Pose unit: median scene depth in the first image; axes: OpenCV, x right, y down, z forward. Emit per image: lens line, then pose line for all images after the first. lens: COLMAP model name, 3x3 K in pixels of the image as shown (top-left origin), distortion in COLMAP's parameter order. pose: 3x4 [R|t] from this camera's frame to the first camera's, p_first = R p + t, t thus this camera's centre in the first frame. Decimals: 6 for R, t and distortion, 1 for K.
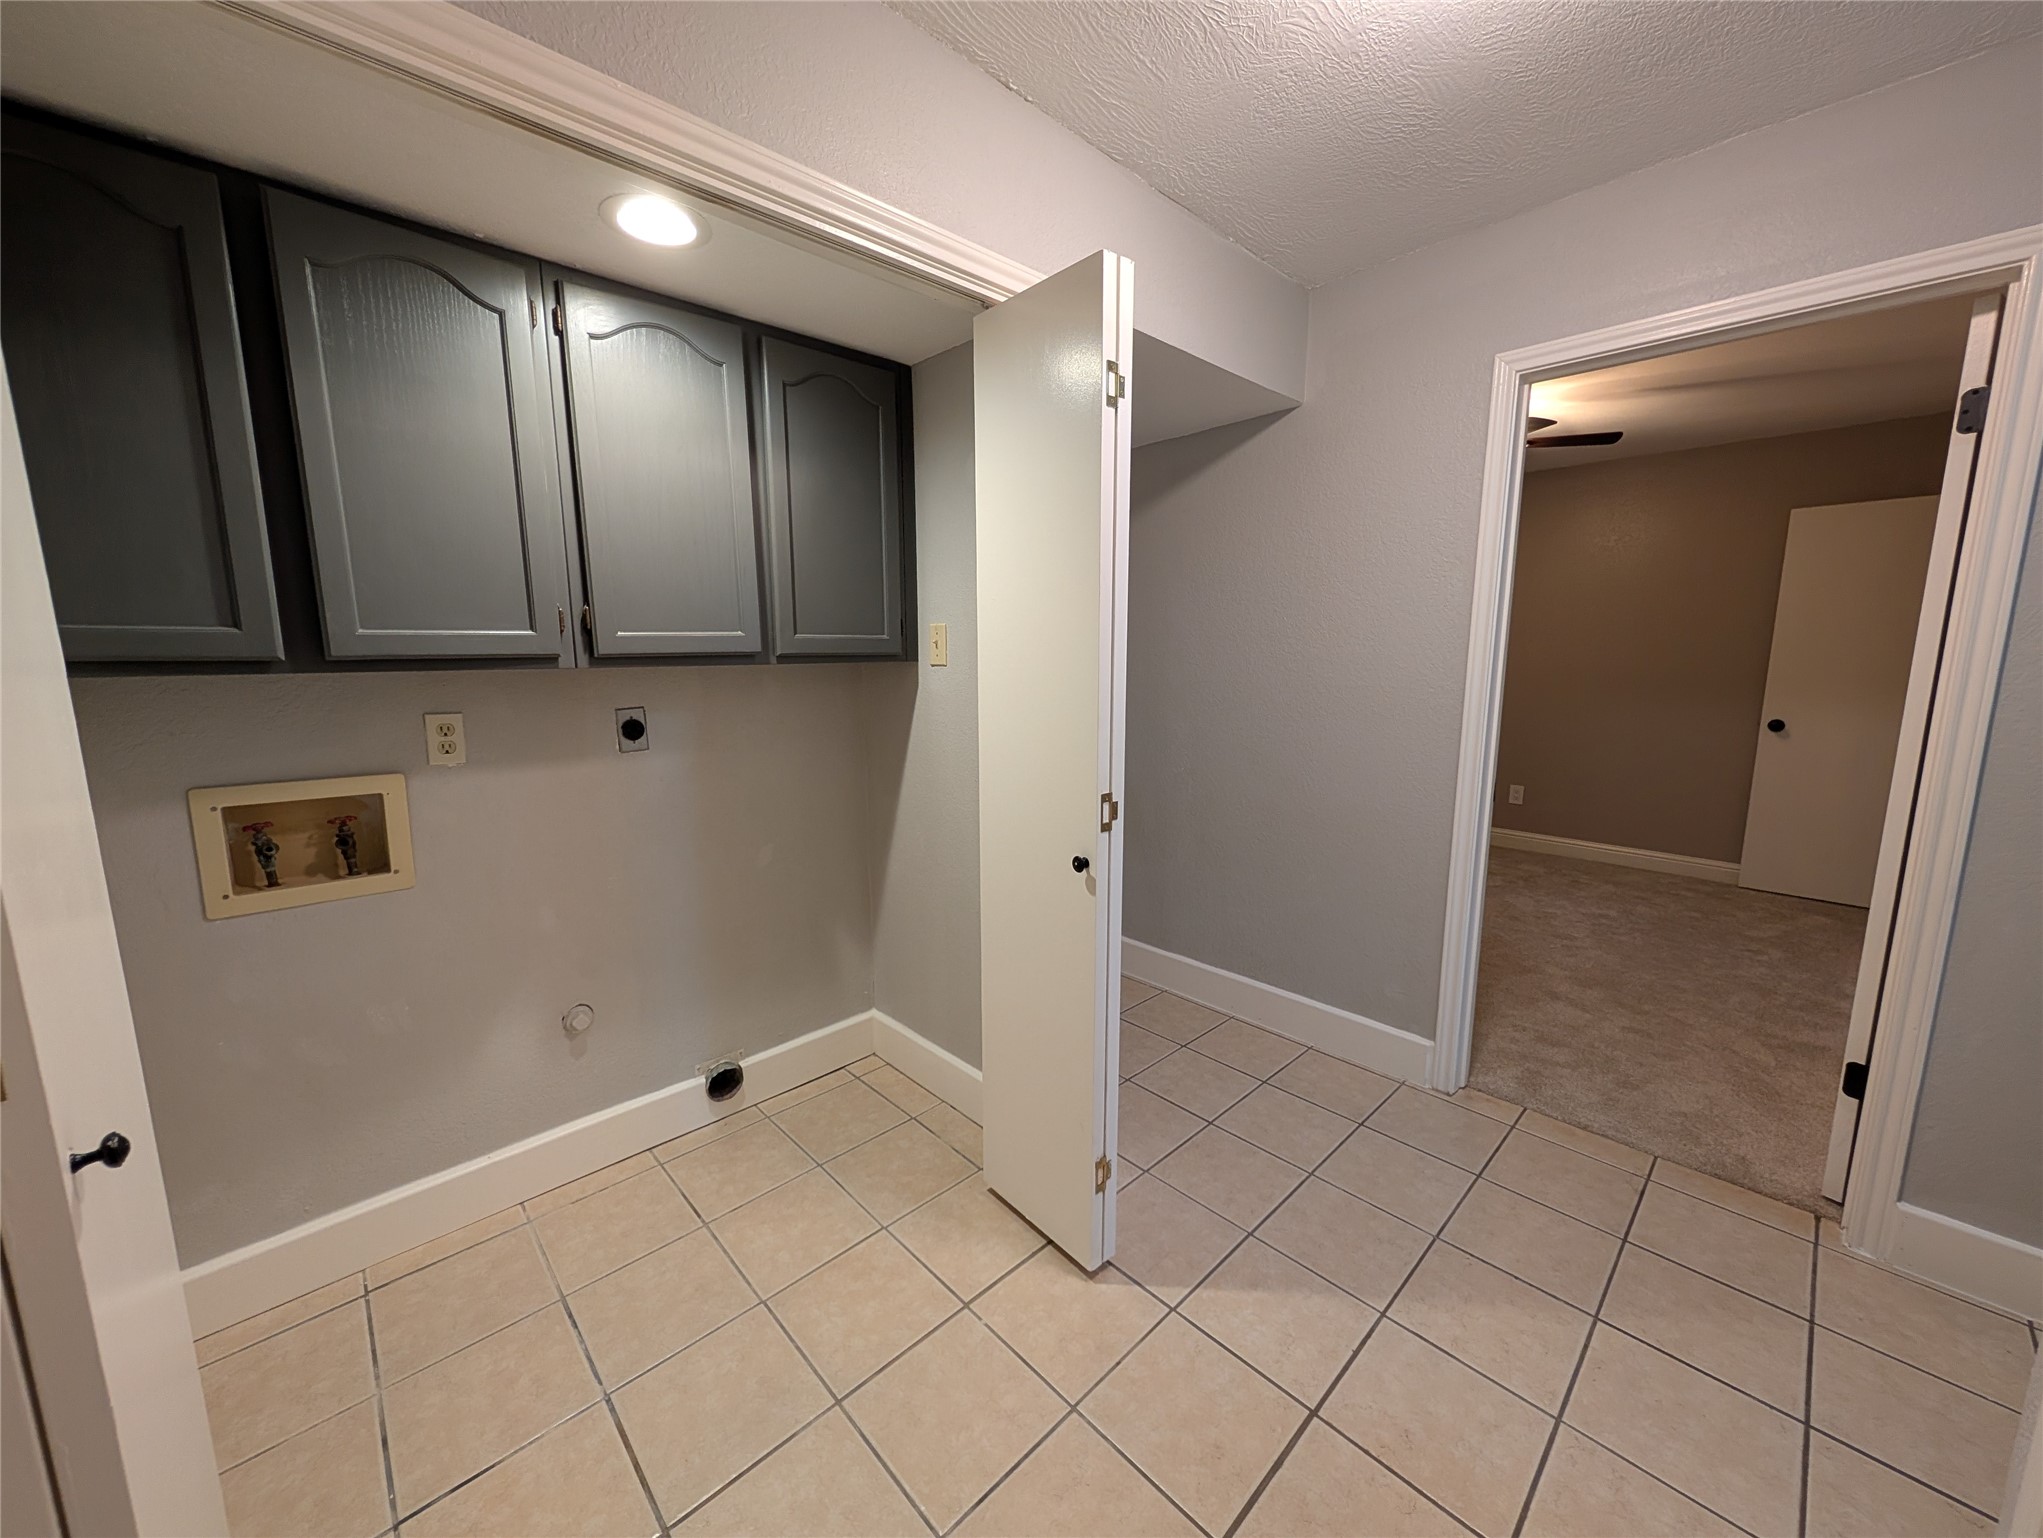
lens RADIAL K [[774.5, 0, 1020.0], [0, 774.5, 766.1], [0, 0, 1]] dist [-0.000666, 0.000238]
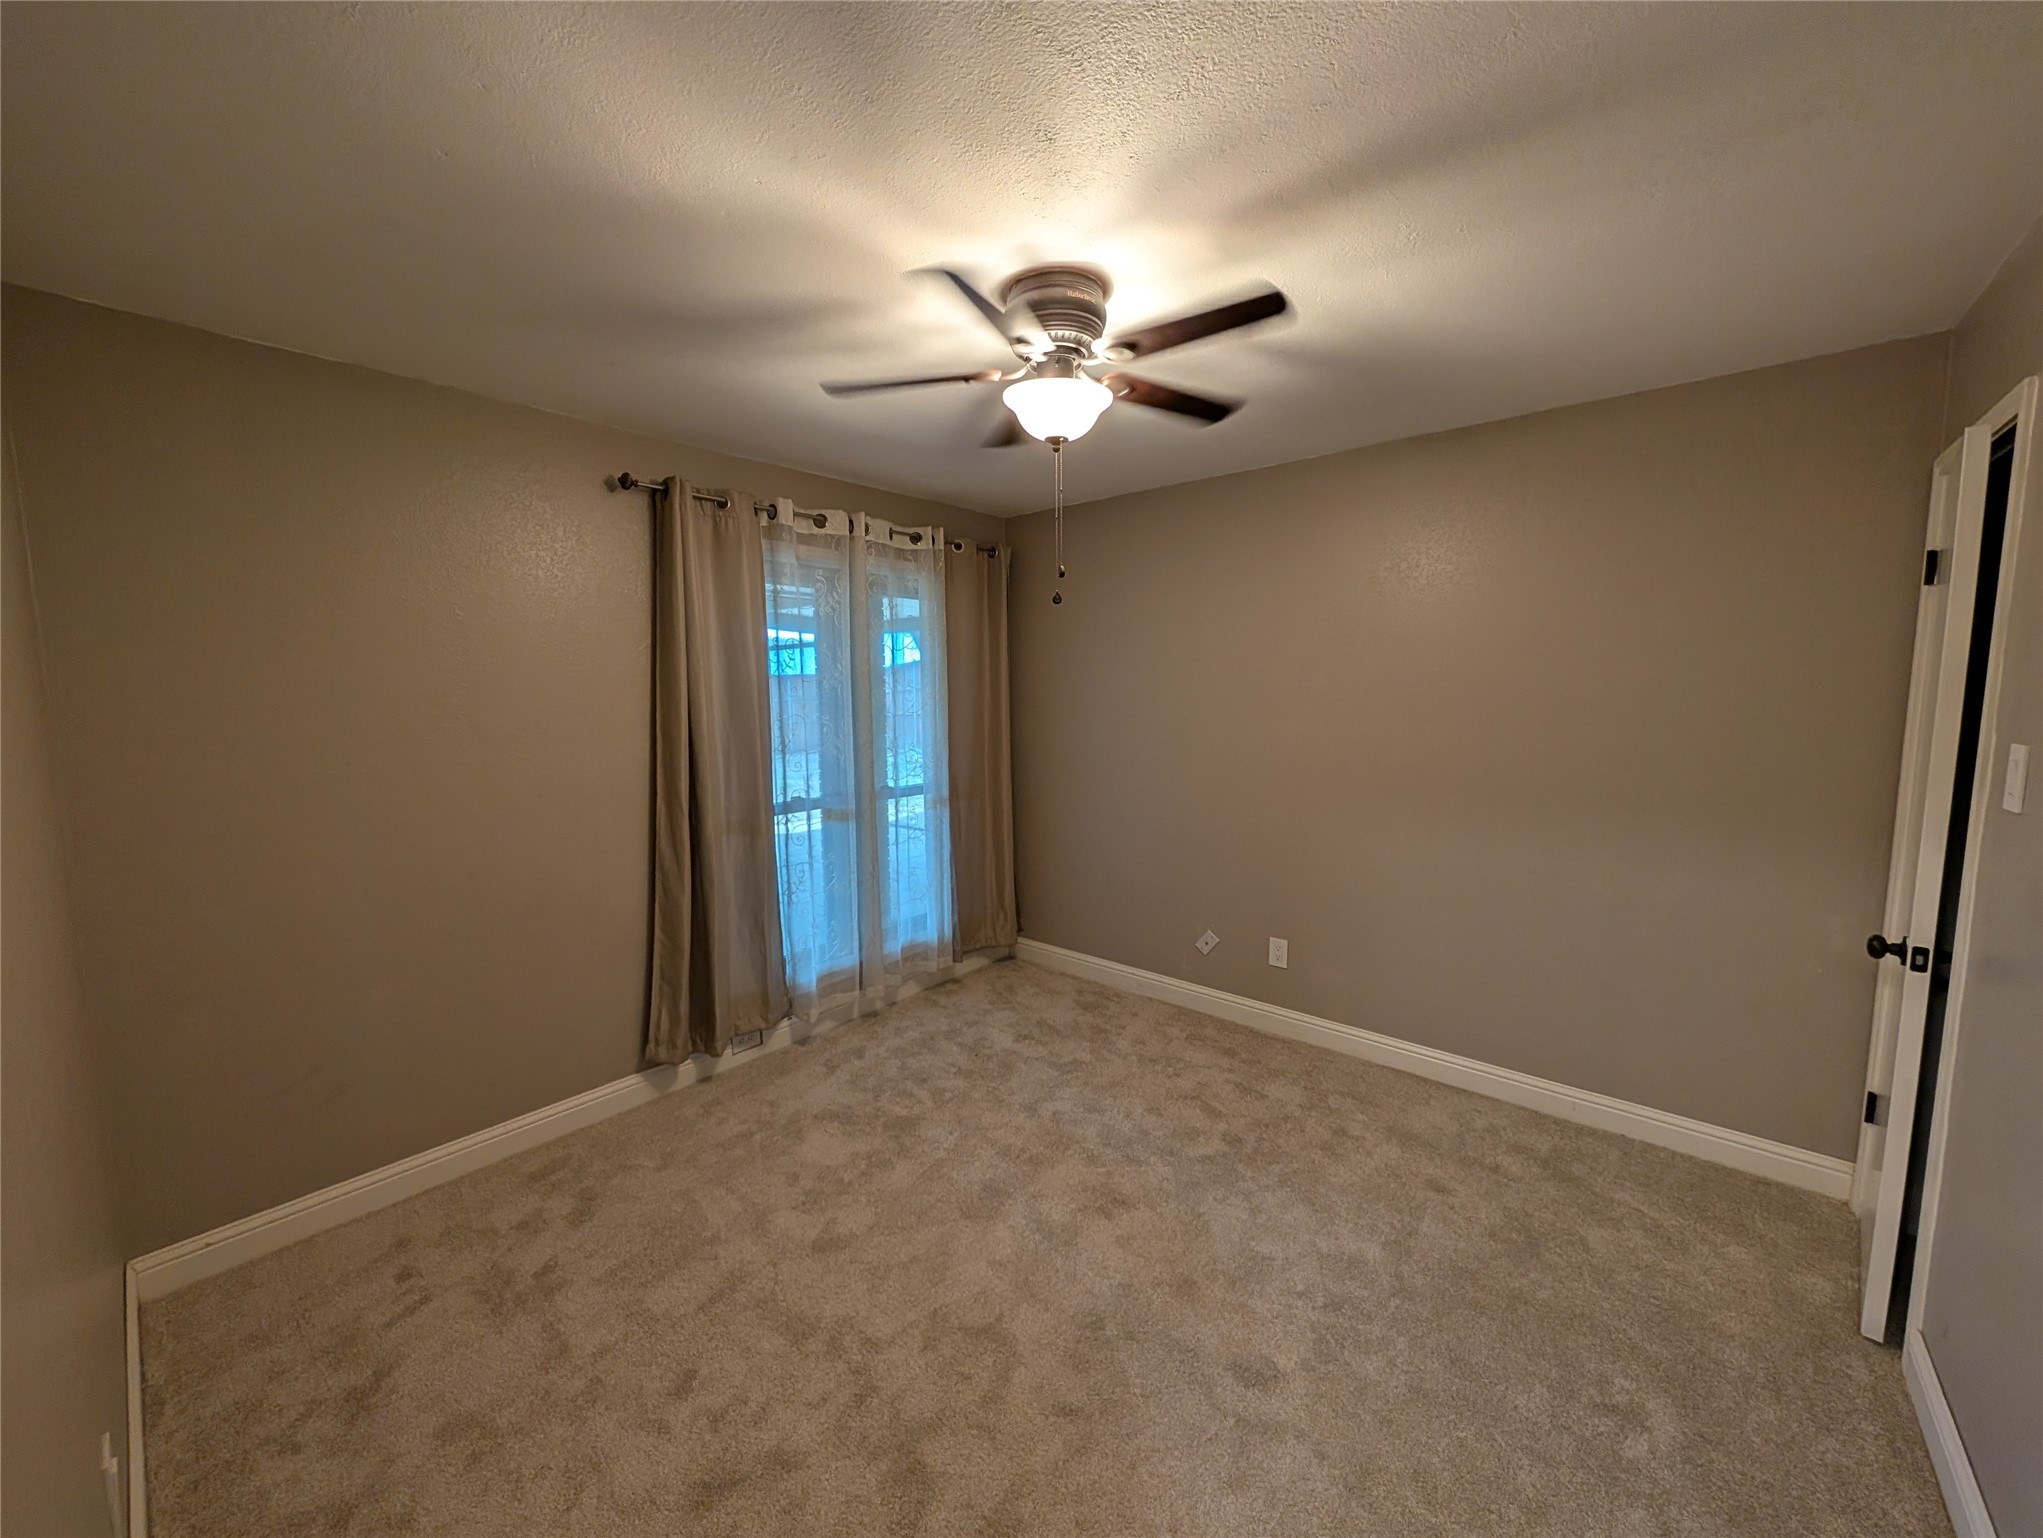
lens RADIAL K [[774.5, 0, 1022.7], [0, 774.5, 770.6], [0, 0, 1]] dist [-0.000666, 0.000238]
pose [[0.994282, -0.018644, 0.105146, 0.483733], [0.024150, 0.998390, -0.051332, -0.119693], [-0.104019, 0.053578, 0.993131, 0.488149]]
